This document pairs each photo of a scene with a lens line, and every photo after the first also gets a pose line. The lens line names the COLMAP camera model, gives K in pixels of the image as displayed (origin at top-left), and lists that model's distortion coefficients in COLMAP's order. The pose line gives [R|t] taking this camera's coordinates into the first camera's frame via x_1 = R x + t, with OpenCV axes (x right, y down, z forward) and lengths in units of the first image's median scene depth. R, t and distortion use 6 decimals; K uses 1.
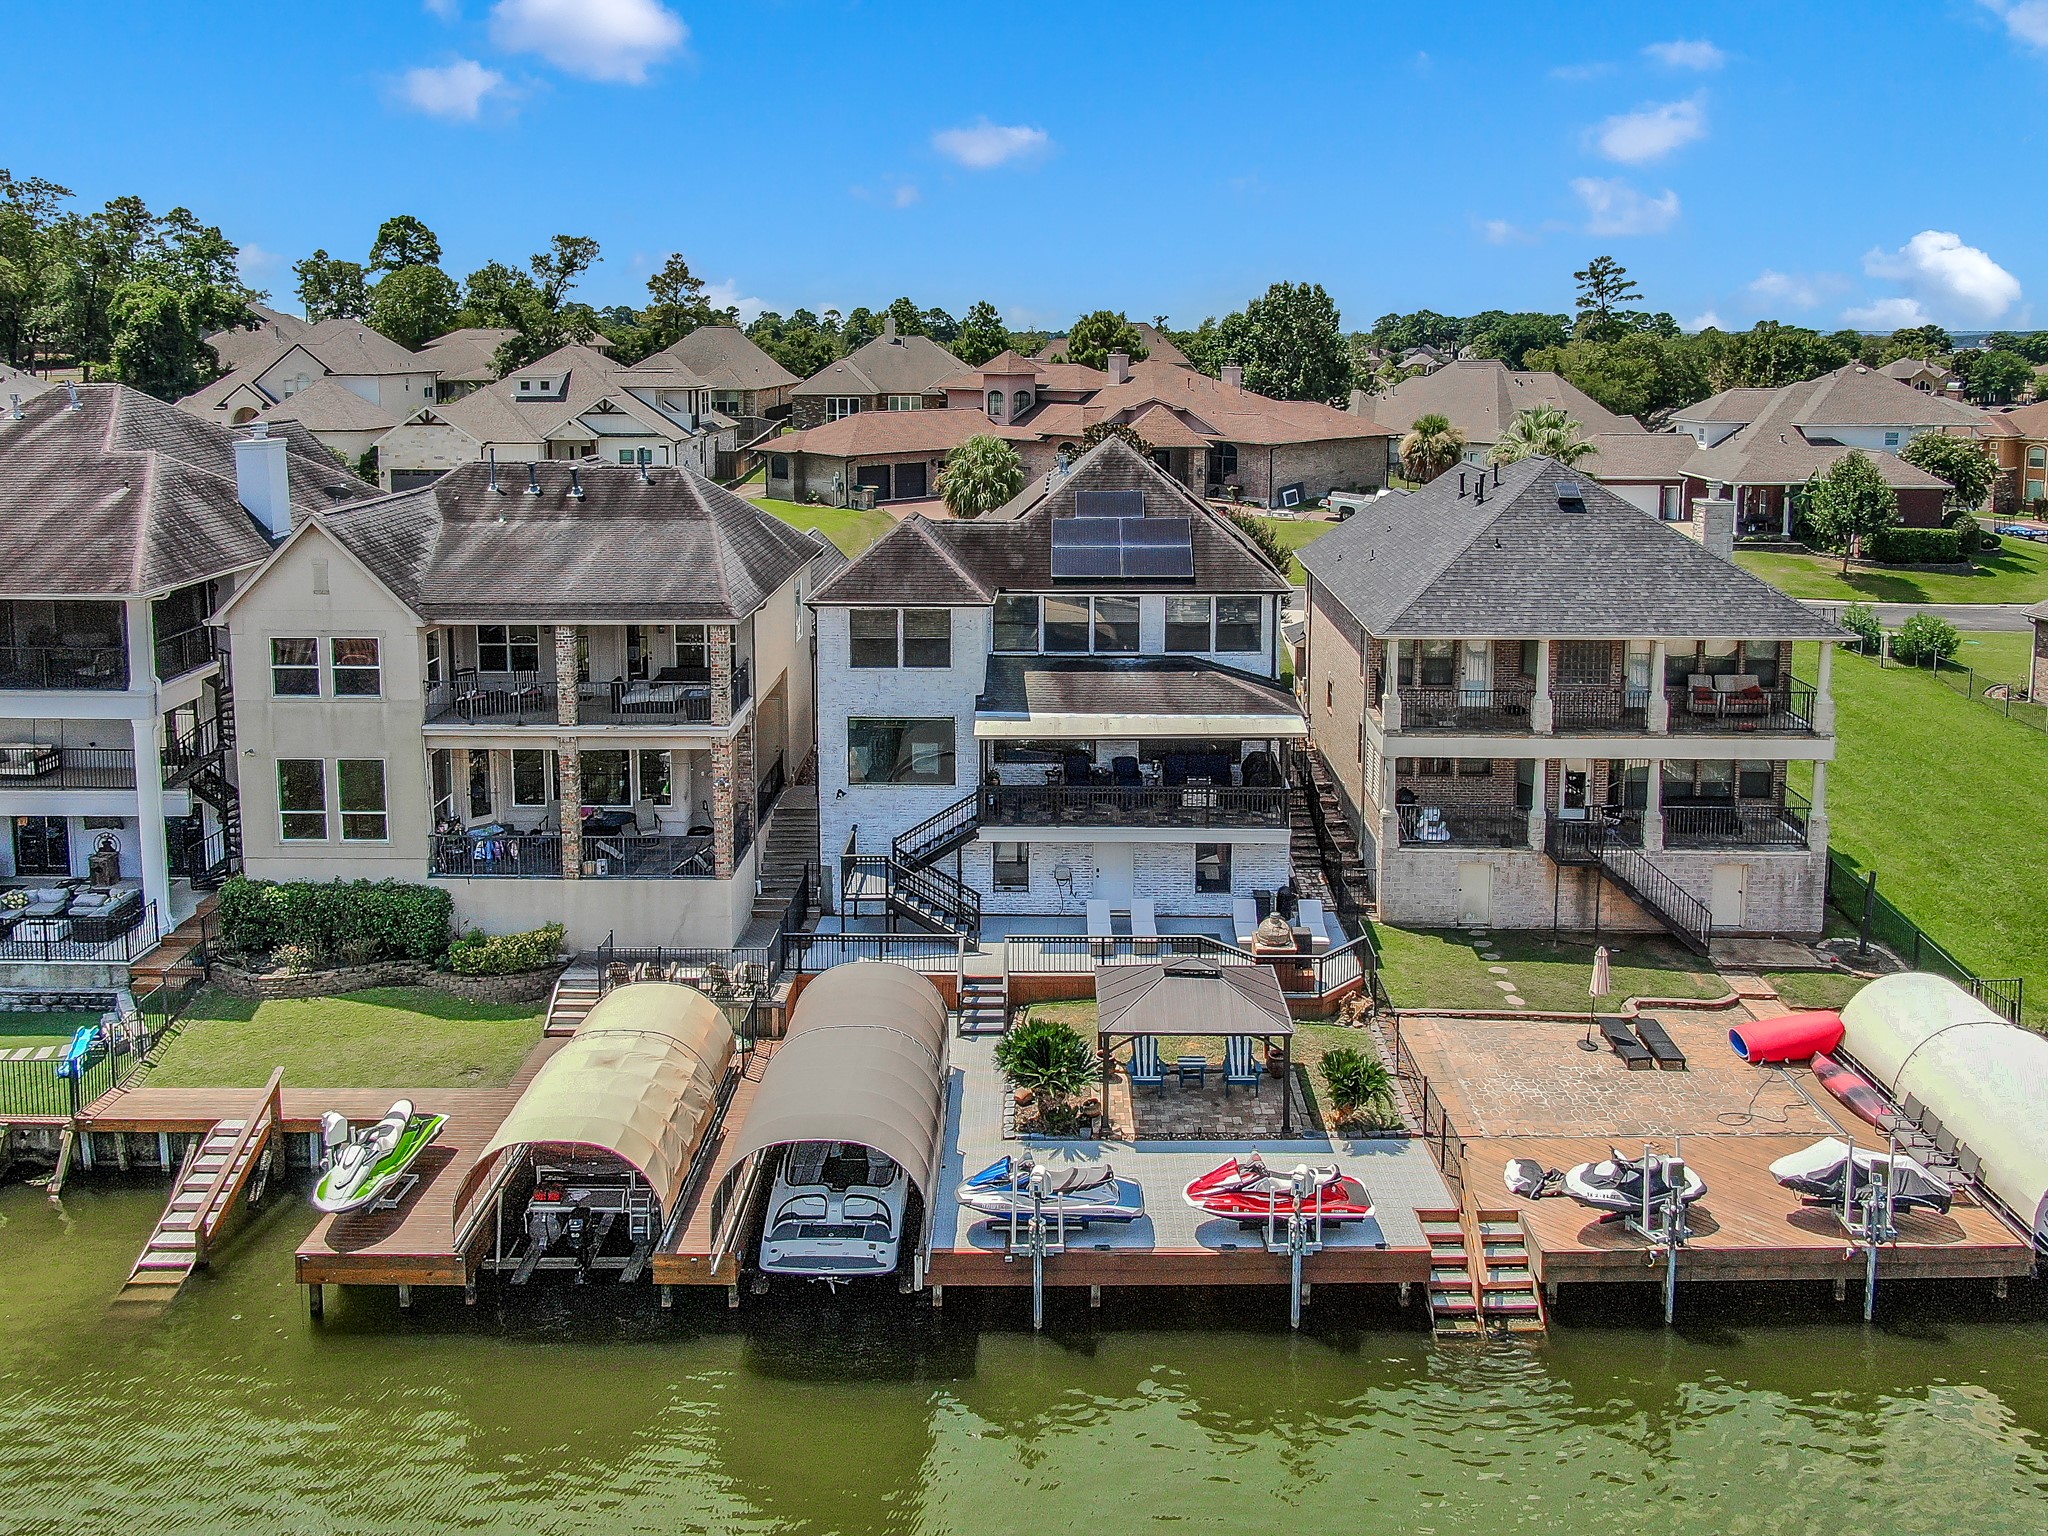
lens RADIAL K [[1552.6, 0, 1056.4], [0, 1552.6, 504.9], [0, 0, 1]] dist [-0.008523, -0.000654]
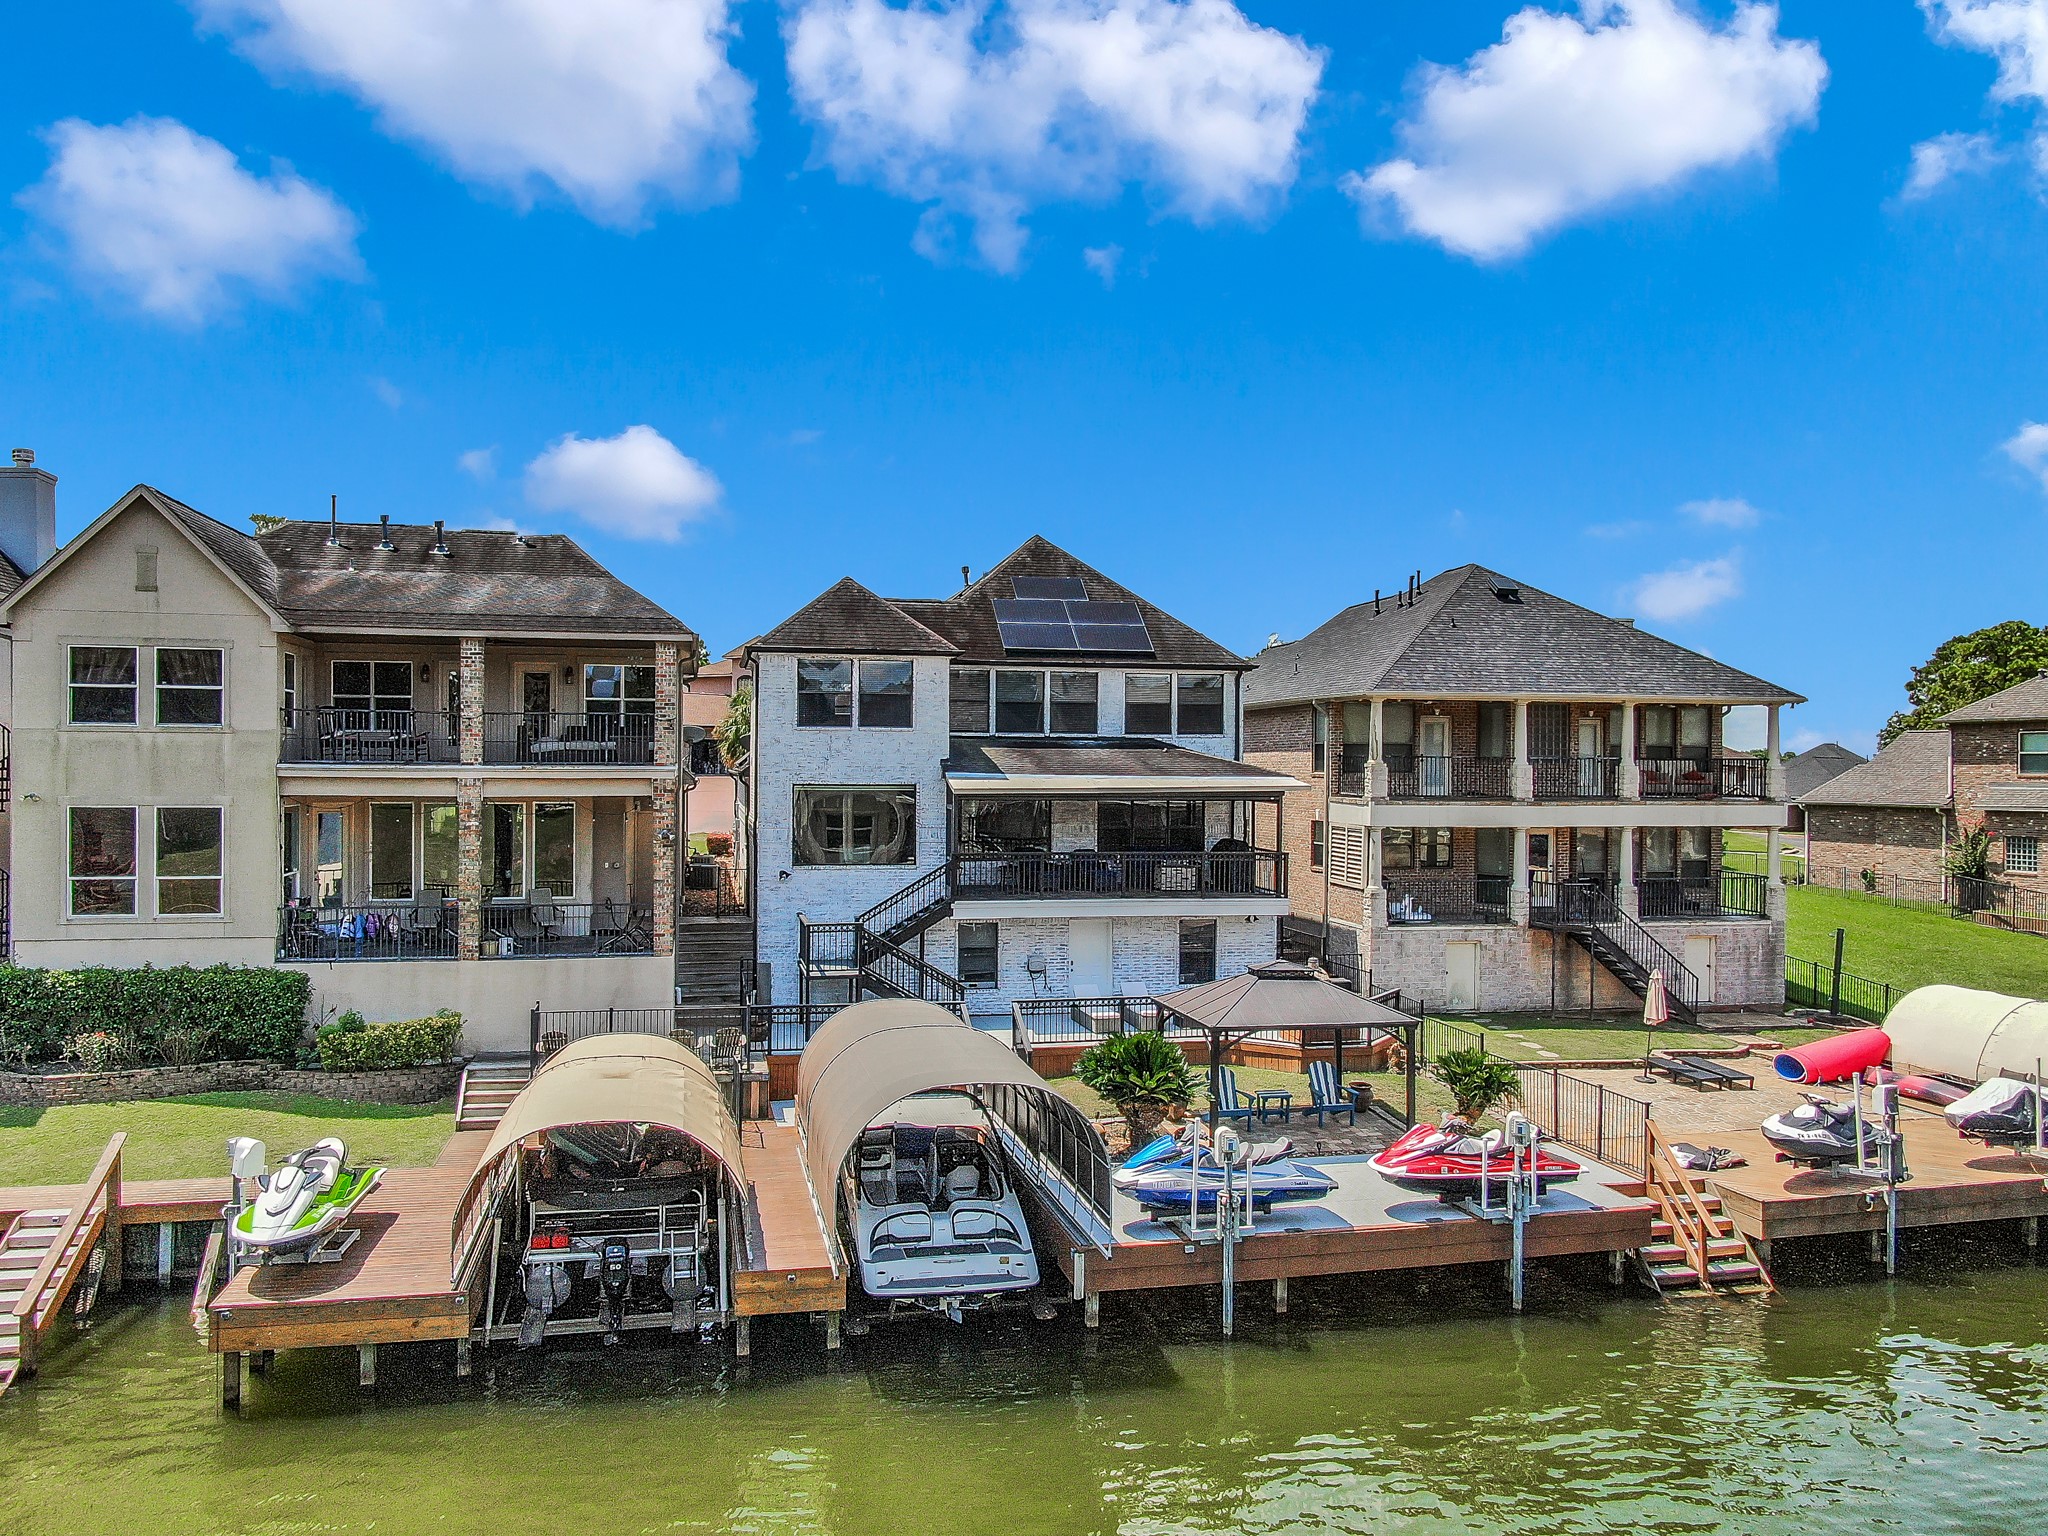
lens RADIAL K [[1485.3, 0, 1022.2], [0, 1485.3, 779.3], [0, 0, 1]] dist [-0.014649, 0.010252]
pose [[0.975309, 0.003938, 0.220810, -0.204228], [0.017849, 0.995165, -0.096584, 0.228981], [-0.220122, 0.098140, 0.970523, 0.183000]]
